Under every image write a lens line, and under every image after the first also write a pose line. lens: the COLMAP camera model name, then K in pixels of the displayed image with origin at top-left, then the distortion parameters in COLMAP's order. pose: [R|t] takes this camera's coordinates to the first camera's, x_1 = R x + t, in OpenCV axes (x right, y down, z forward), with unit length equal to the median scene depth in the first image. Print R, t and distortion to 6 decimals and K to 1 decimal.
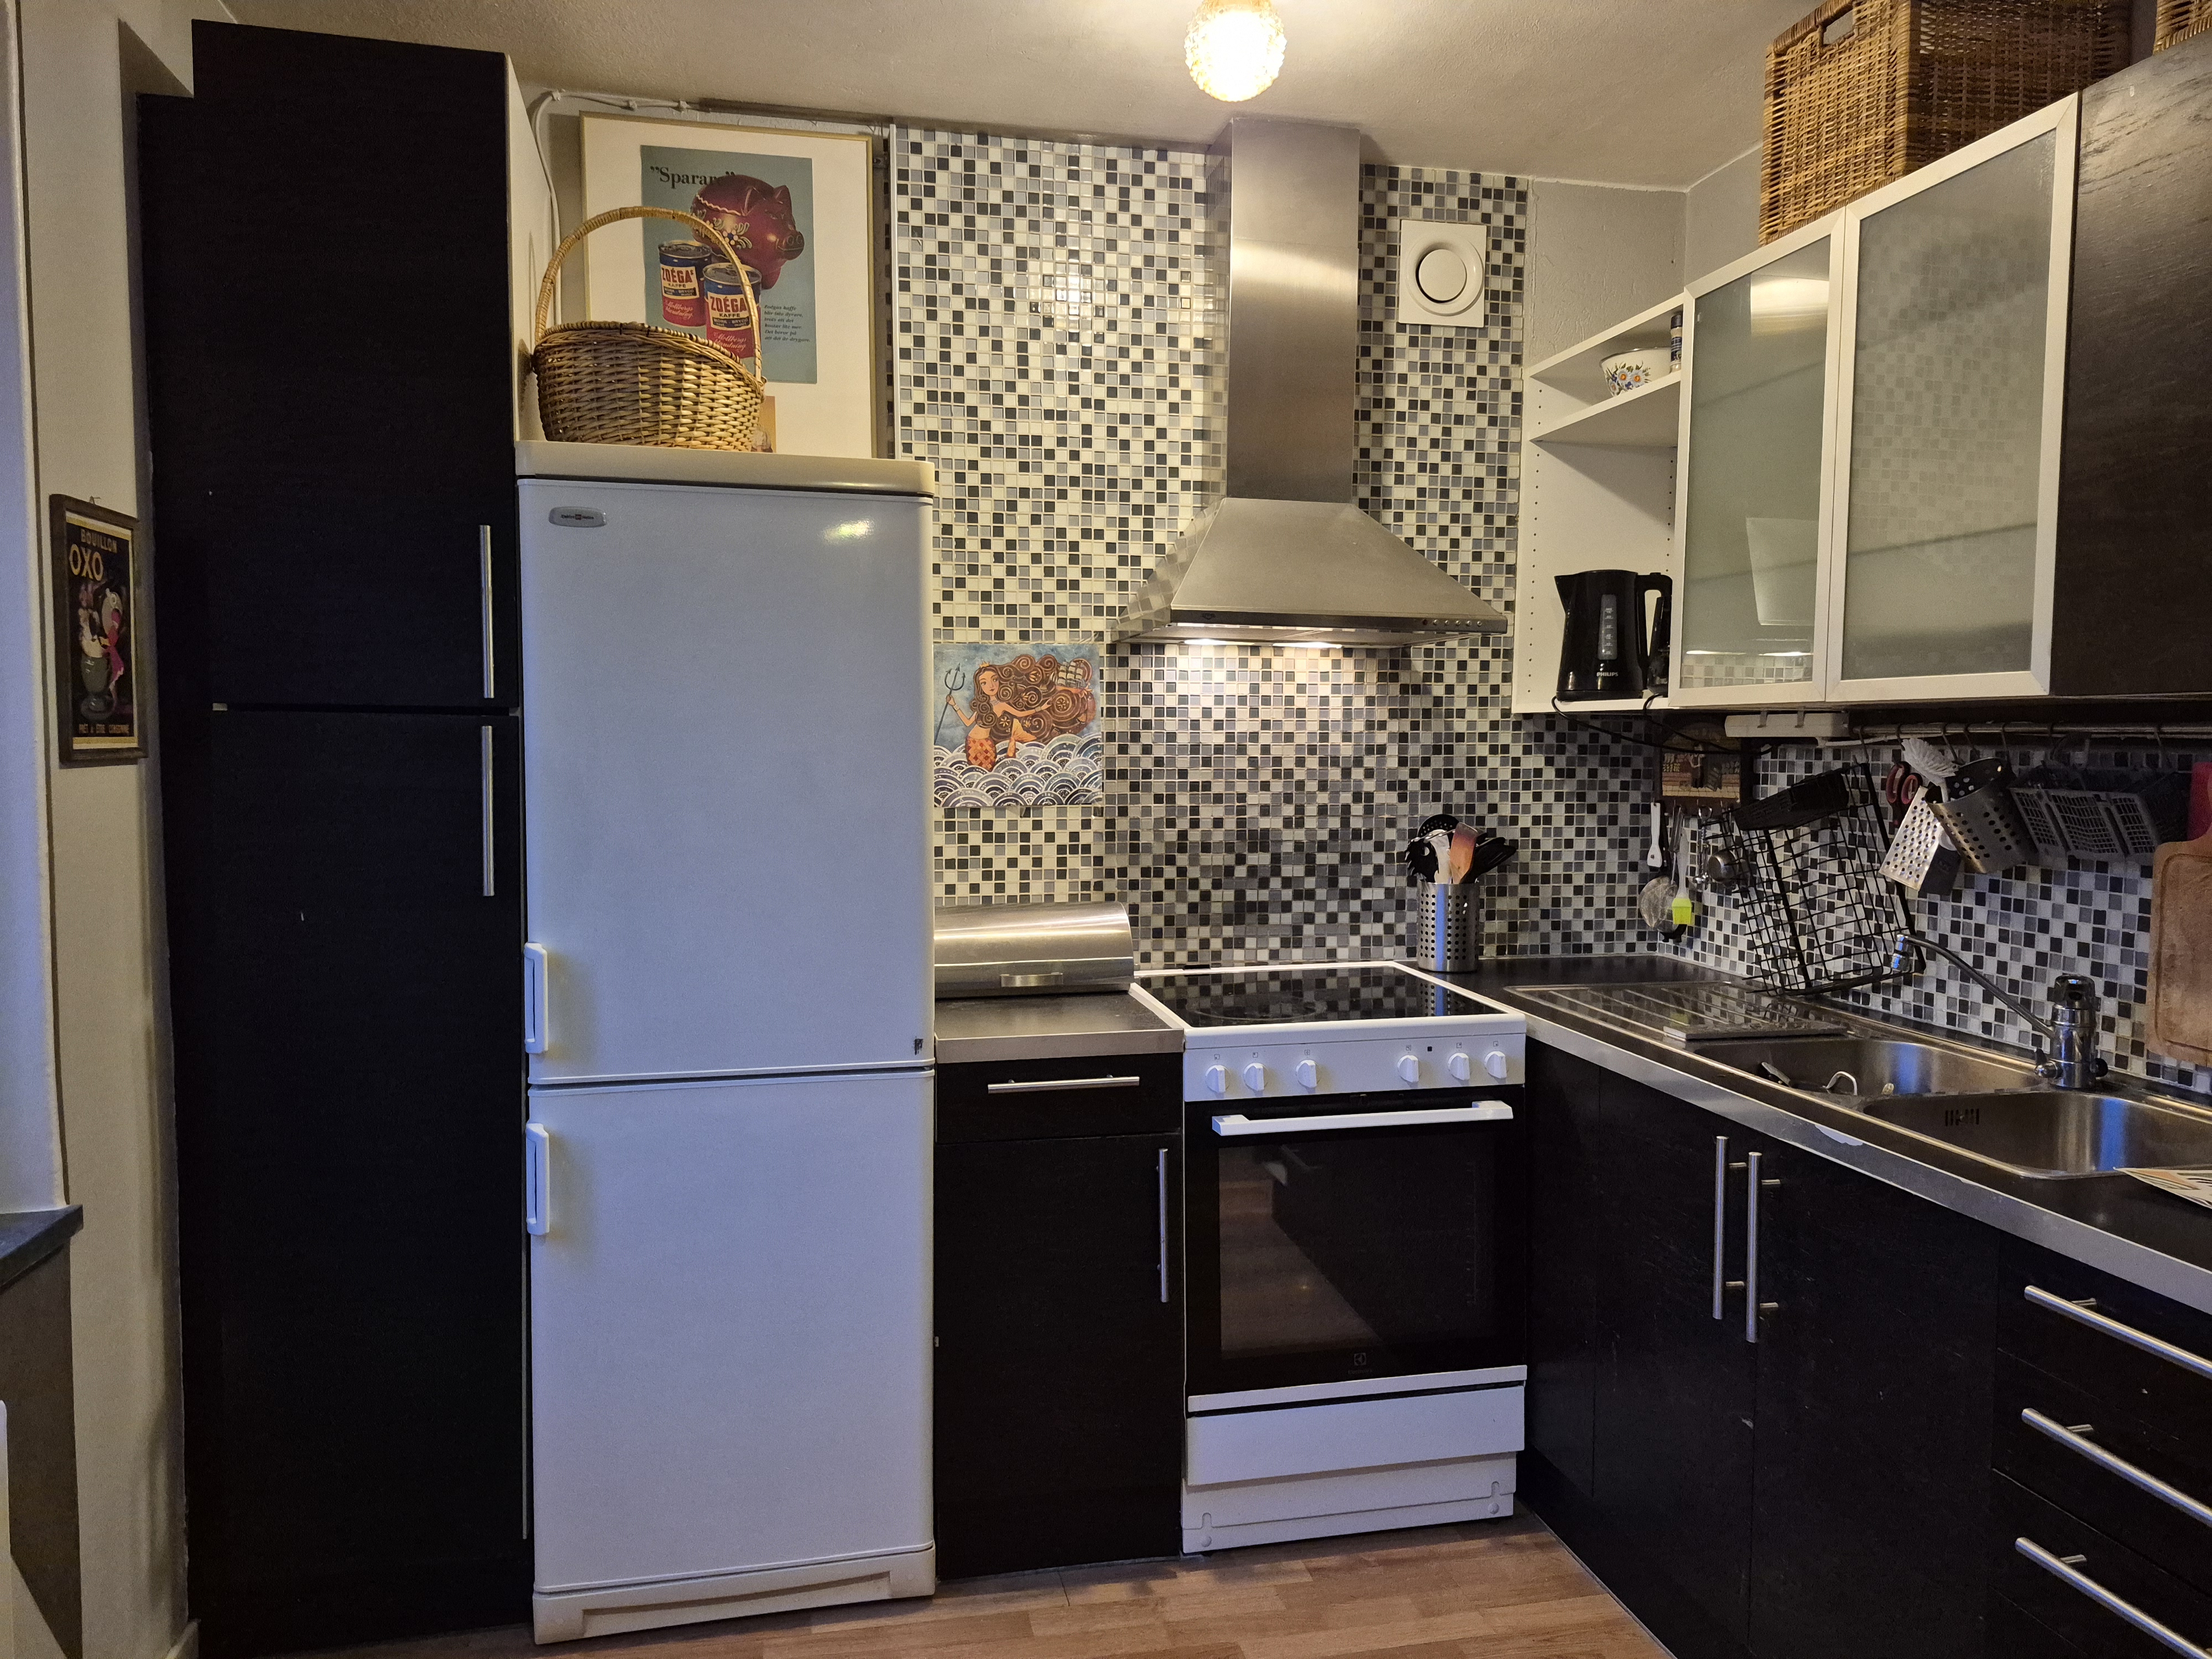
lens RADIAL K [[1530.8, 0, 1102.7], [0, 1530.8, 844.3], [0, 0, 1]] dist [0.073461, -0.069853]
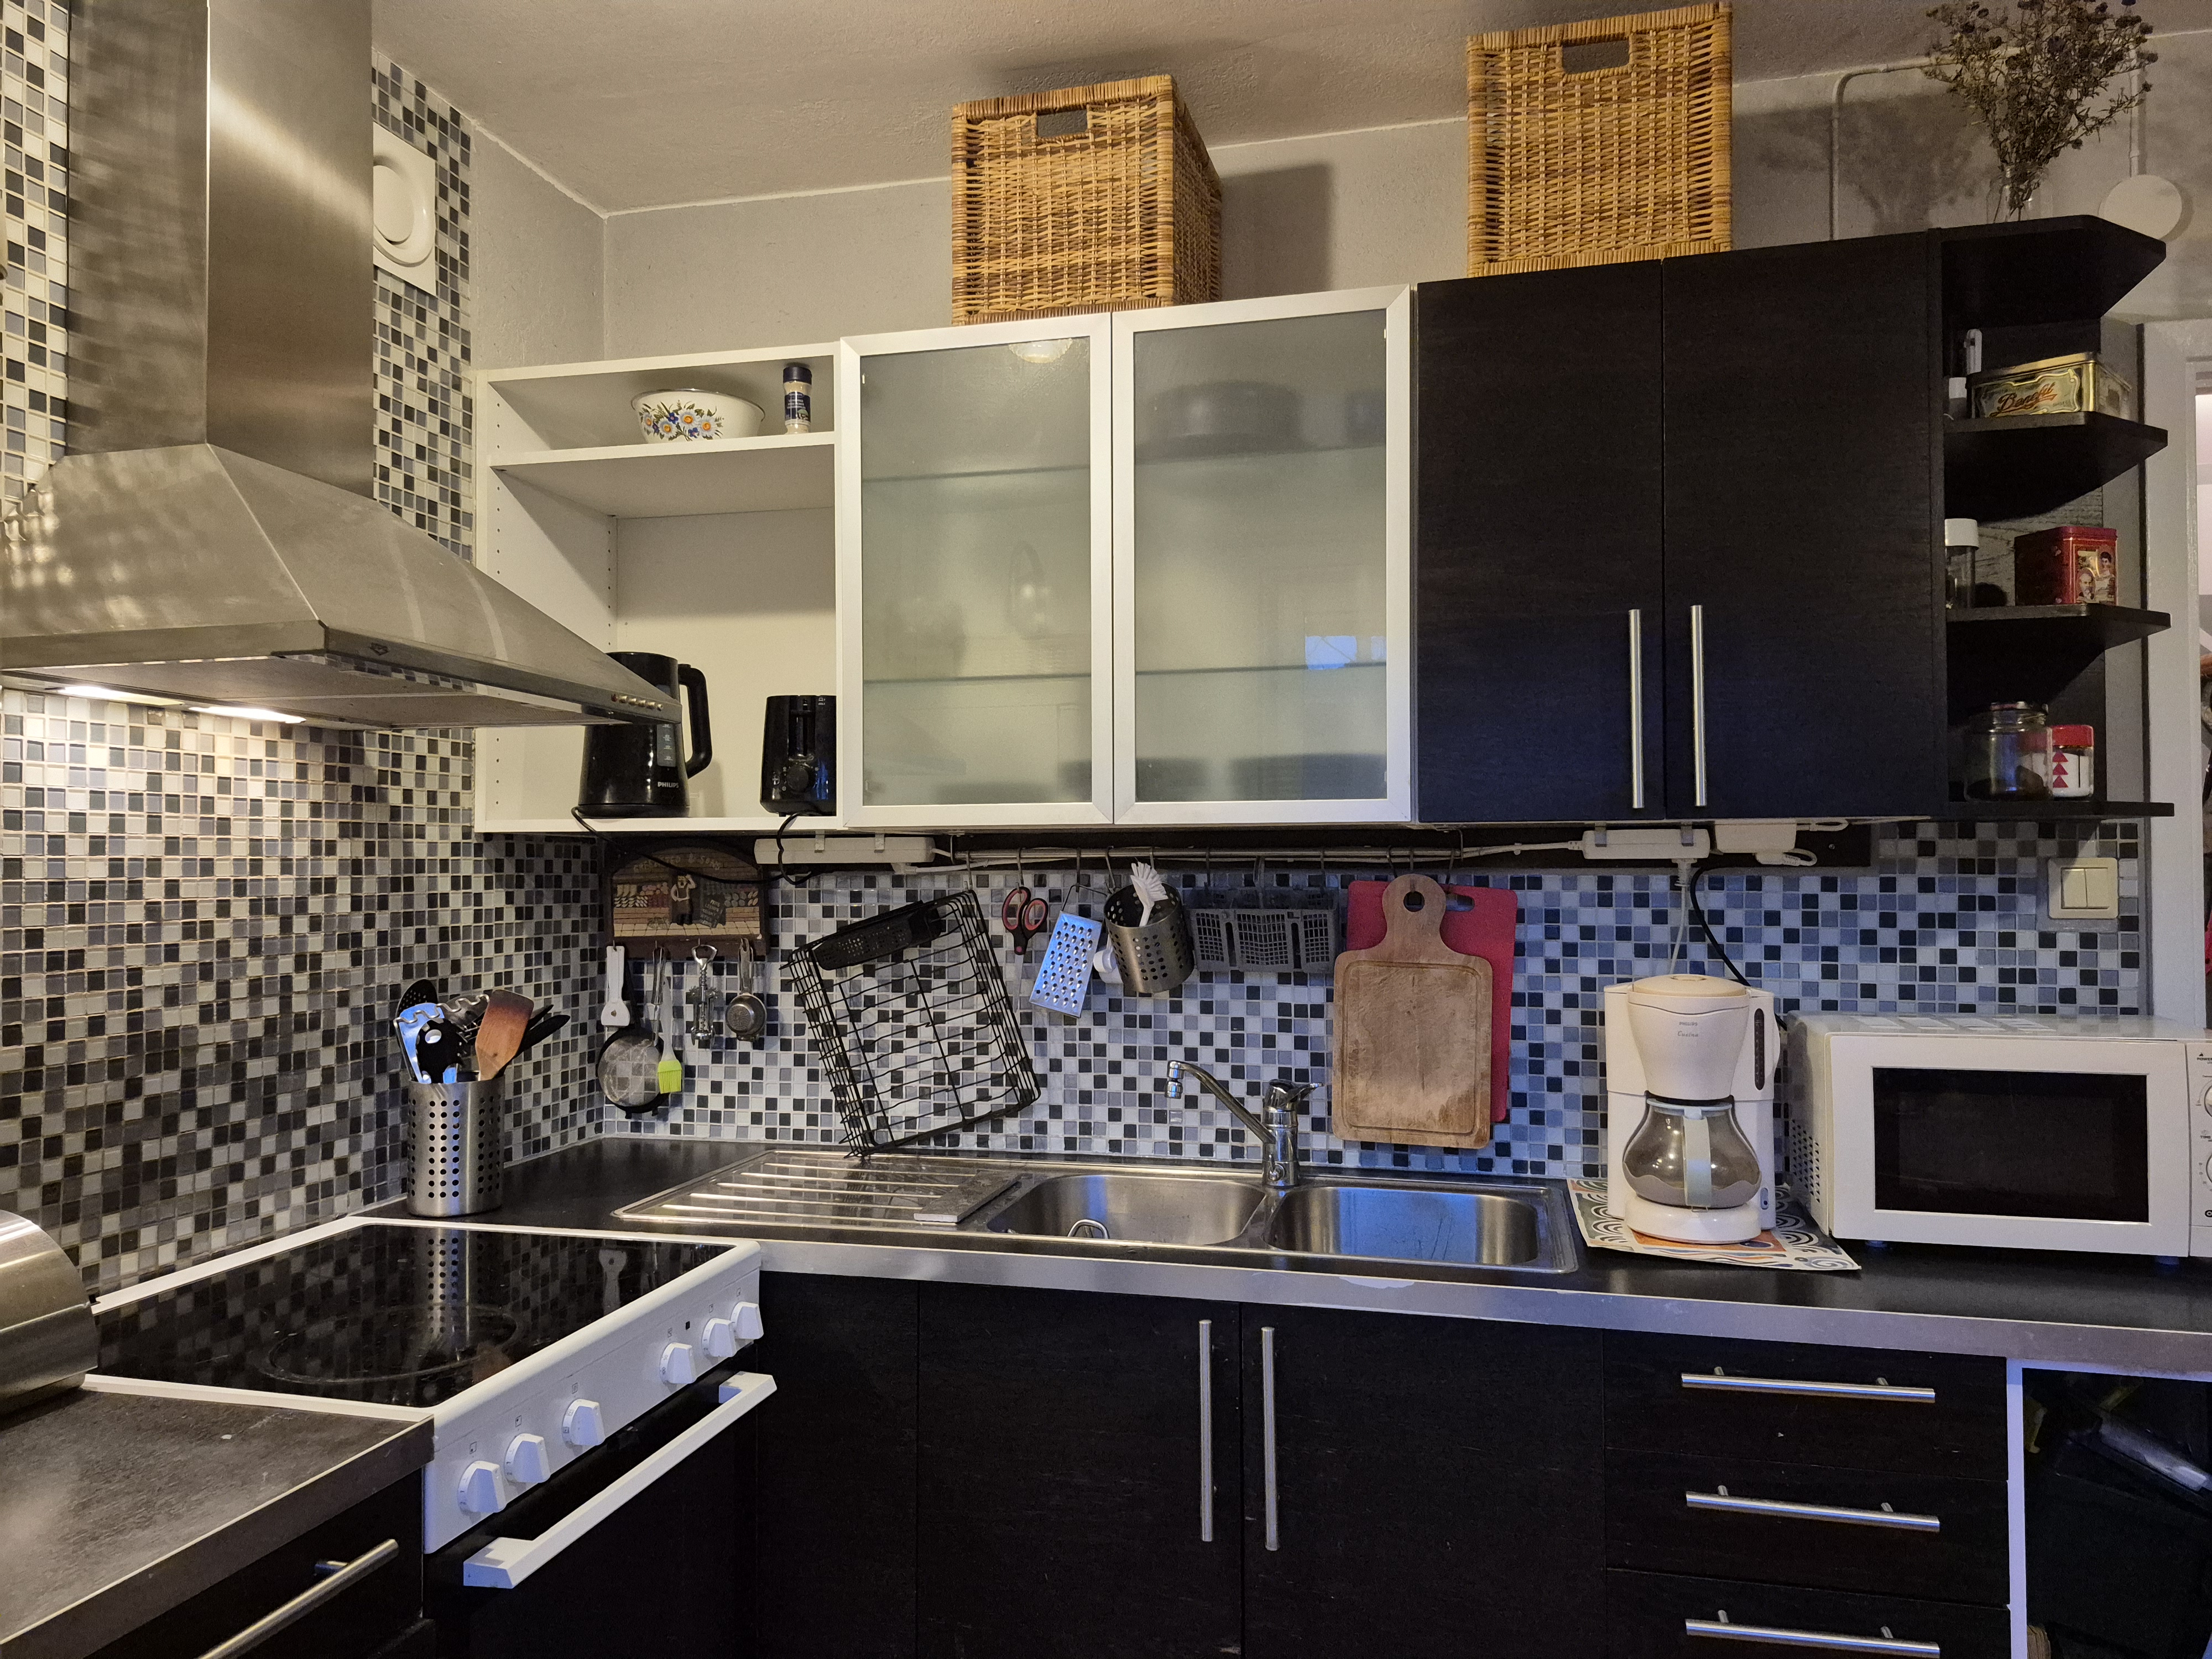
lens RADIAL K [[1530.8, 0, 1118.1], [0, 1530.8, 832.7], [0, 0, 1]] dist [0.073461, -0.069853]
pose [[0.433050, 0.012863, 0.901278, -0.266051], [0.071397, 0.996267, -0.048524, -0.029411], [-0.898538, 0.085361, 0.430515, 0.431461]]
